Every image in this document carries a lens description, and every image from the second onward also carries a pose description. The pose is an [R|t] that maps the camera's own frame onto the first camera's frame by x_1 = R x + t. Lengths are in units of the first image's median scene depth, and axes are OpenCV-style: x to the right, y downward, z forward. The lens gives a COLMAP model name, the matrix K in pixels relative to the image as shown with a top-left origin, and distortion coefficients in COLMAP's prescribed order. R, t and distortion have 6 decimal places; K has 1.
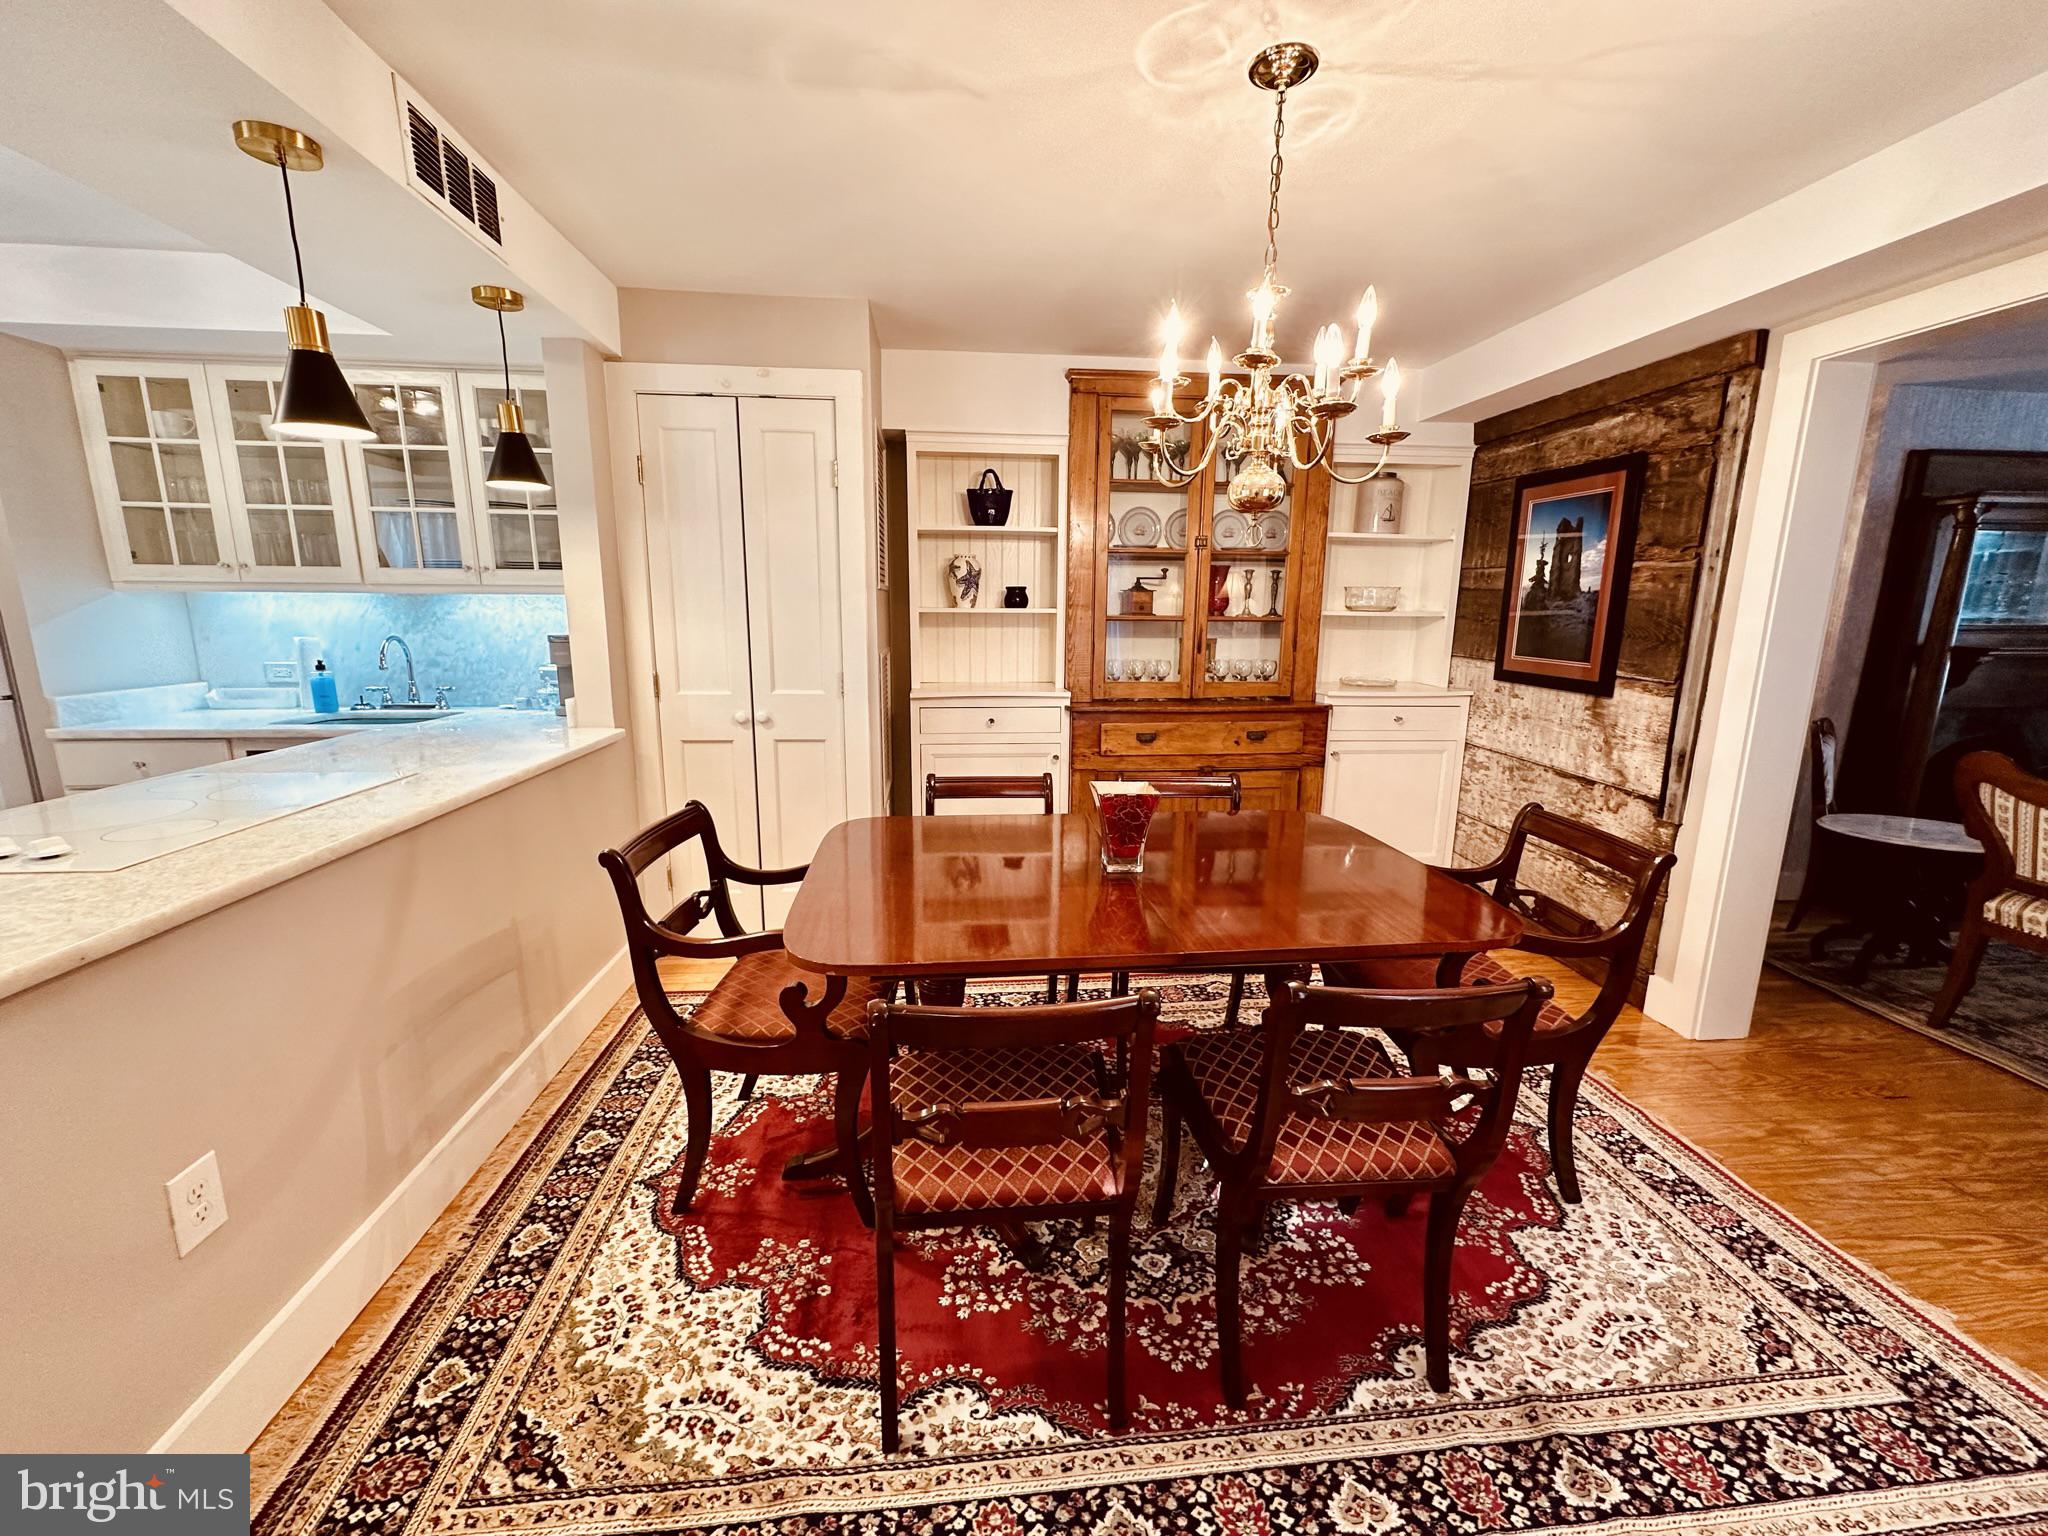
lens RADIAL K [[814.4, 0, 1037.8], [0, 814.4, 761.7], [0, 0, 1]] dist [-0.003327, 0.000493]
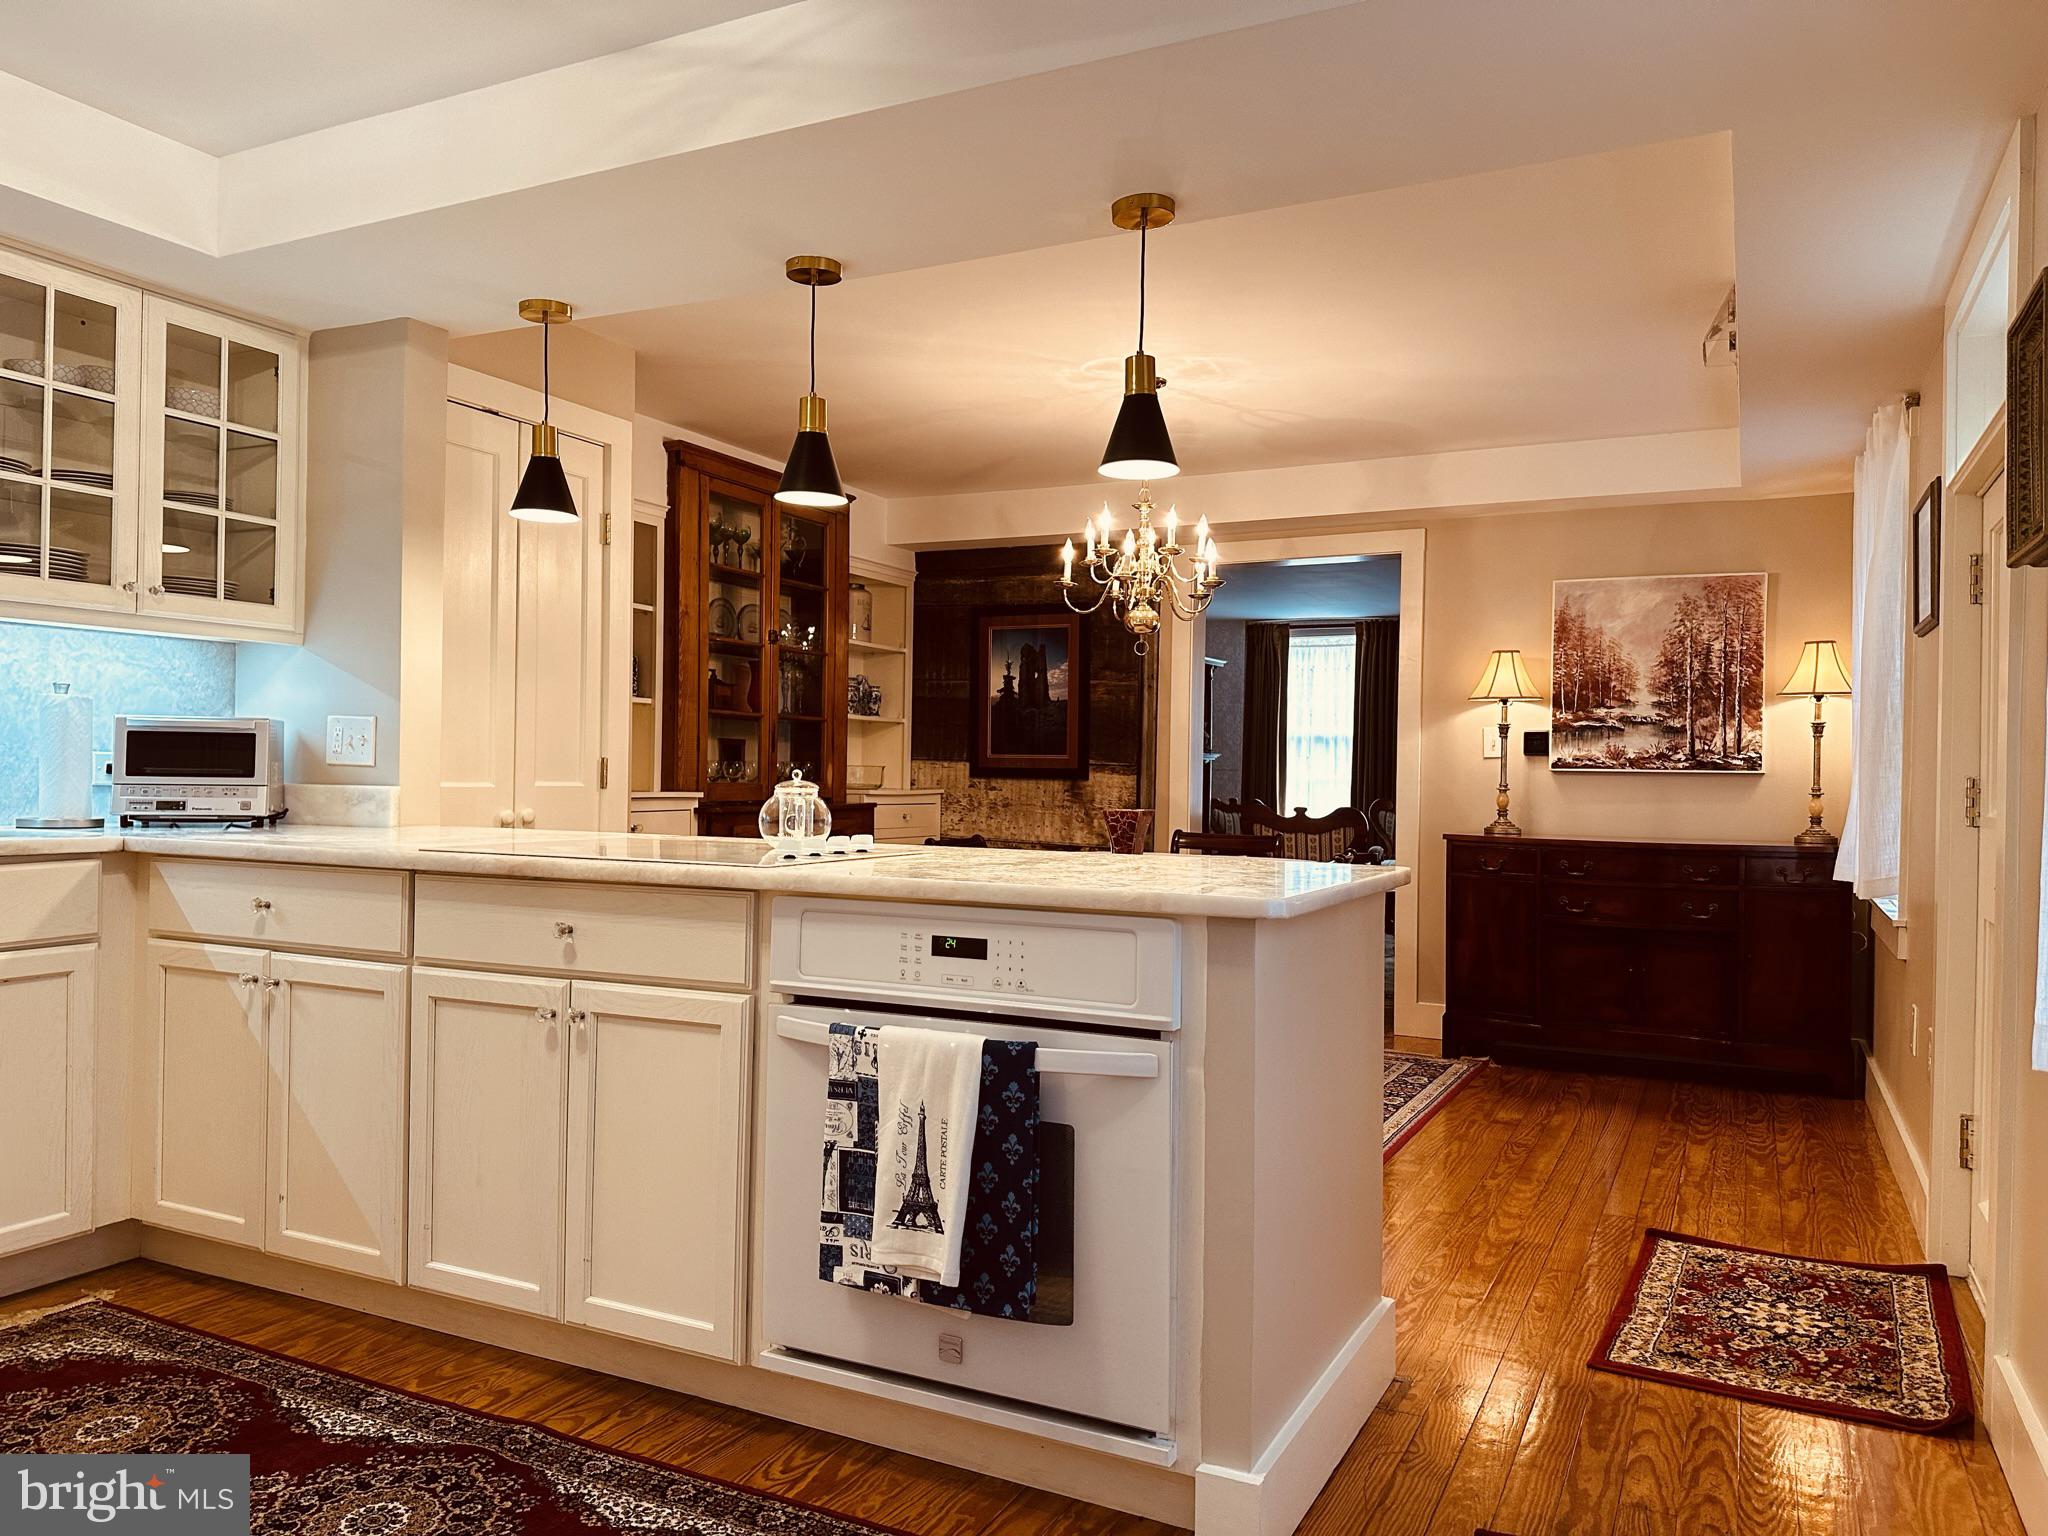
lens RADIAL K [[1436.4, 0, 1025.5], [0, 1436.4, 769.4], [0, 0, 1]] dist [0.087541, -0.112437]
pose [[0.548598, 0.002812, 0.836081, -1.299770], [0.149395, 0.983571, -0.101335, 0.125191], [-0.822631, 0.180498, 0.539165, -0.173663]]
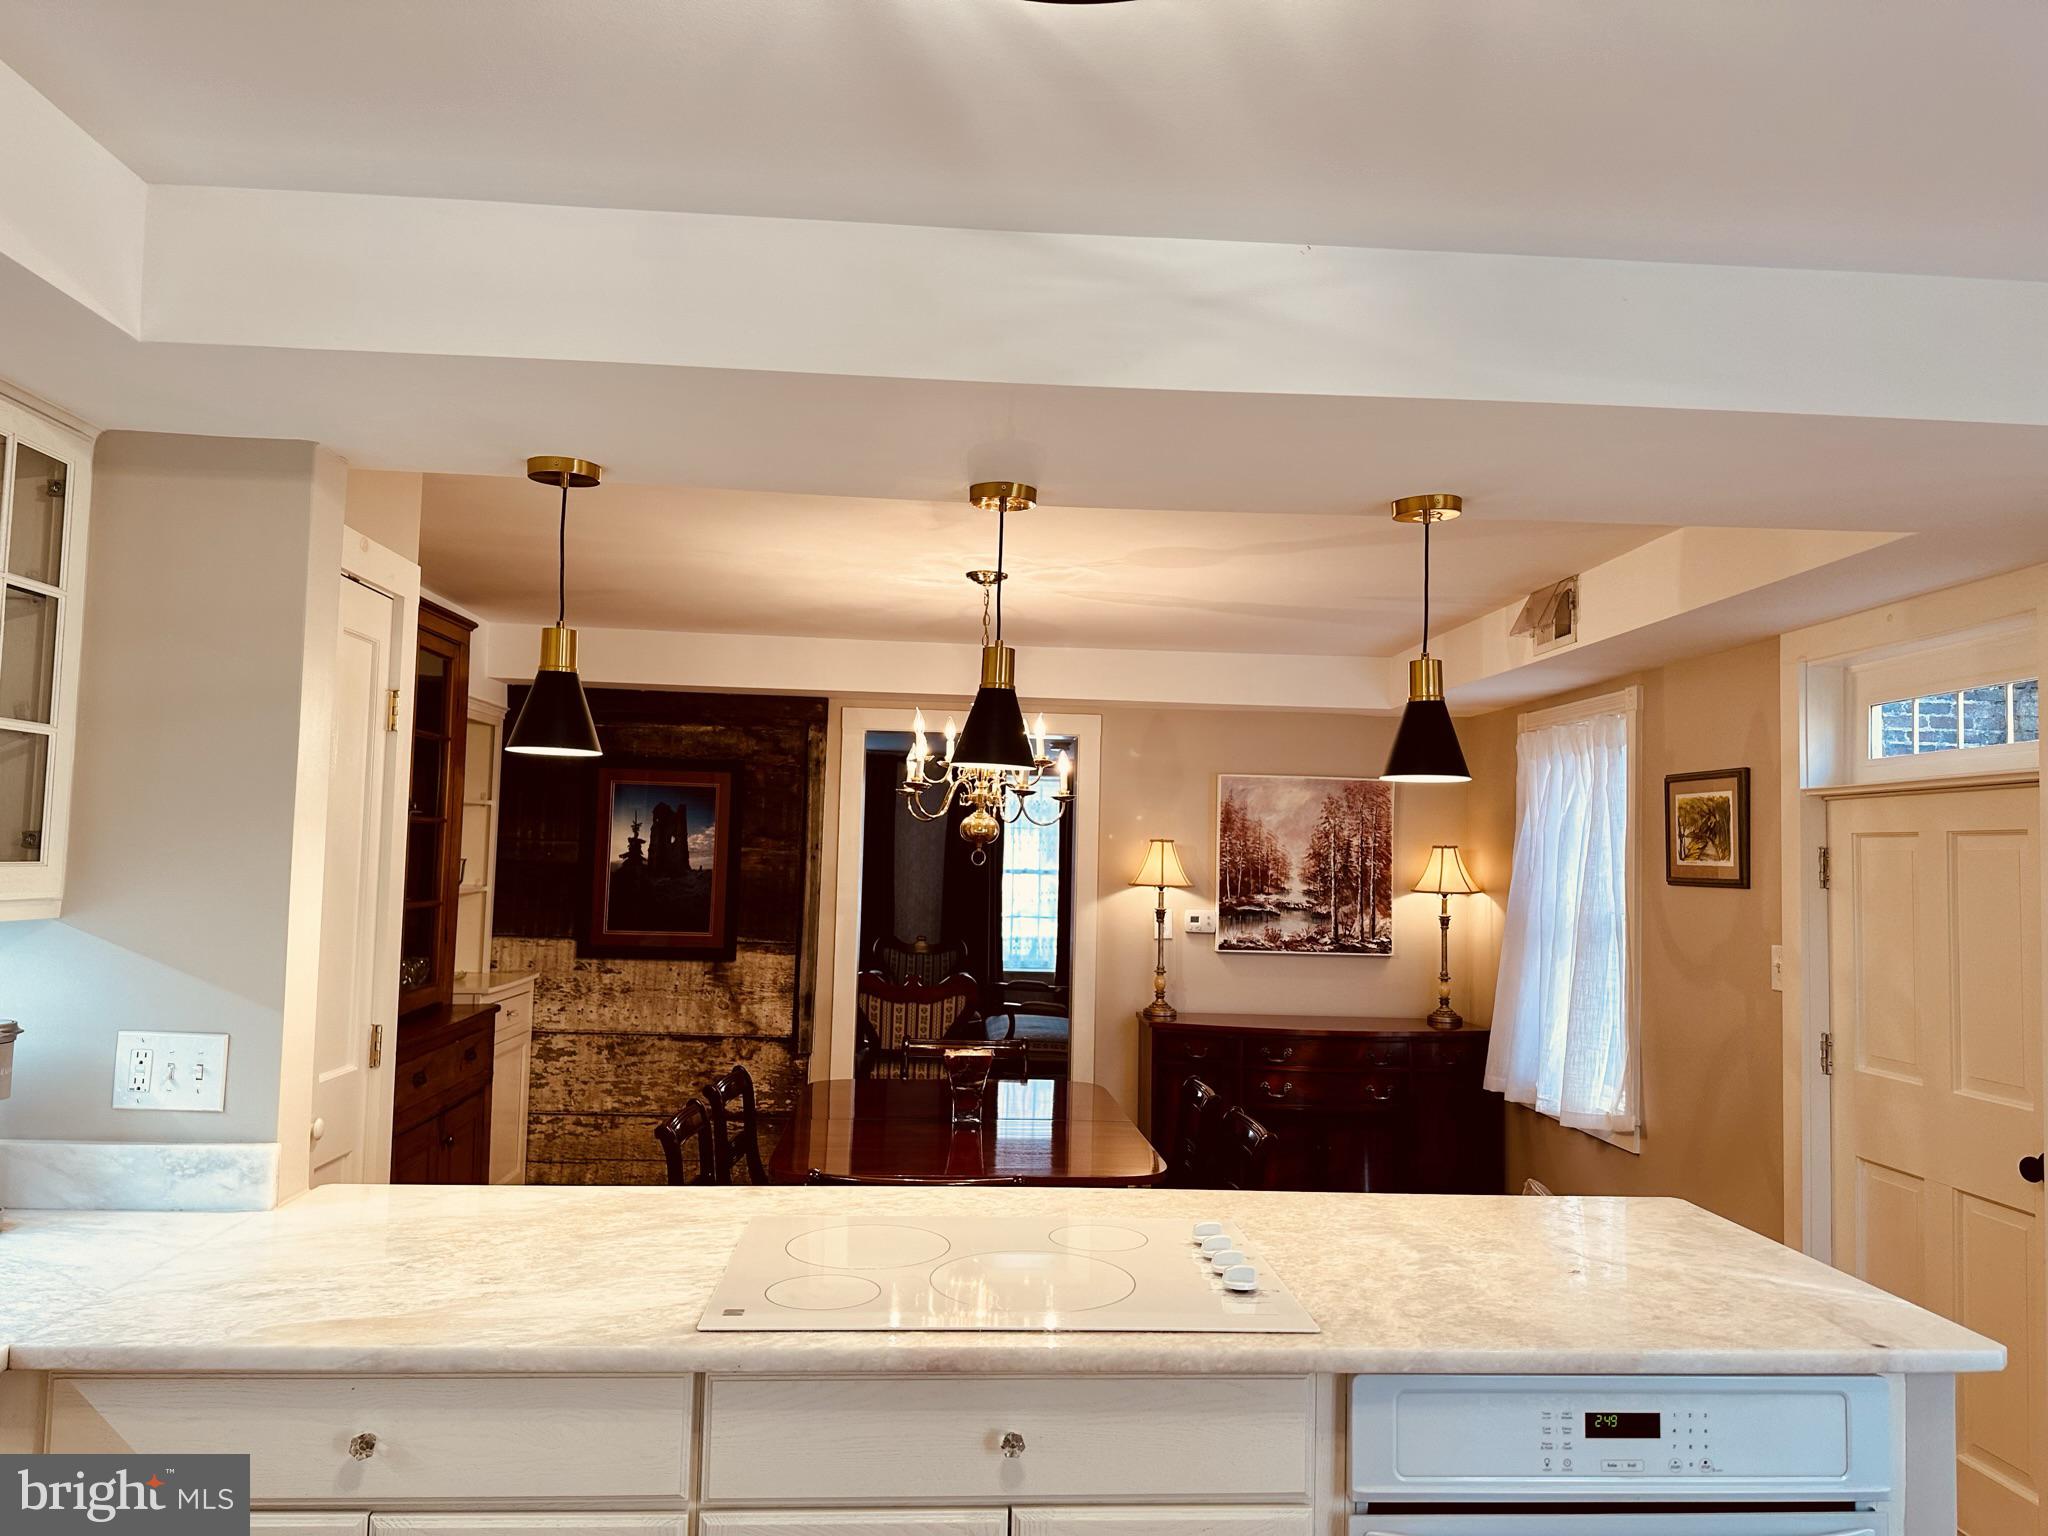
lens RADIAL K [[1436.4, 0, 1034.4], [0, 1436.4, 758.5], [0, 0, 1]] dist [0.087541, -0.112437]
pose [[0.048269, 0.060350, 0.997010, -1.362192], [0.168713, 0.983338, -0.067690, -0.152124], [-0.984483, 0.171476, 0.037283, 0.453603]]
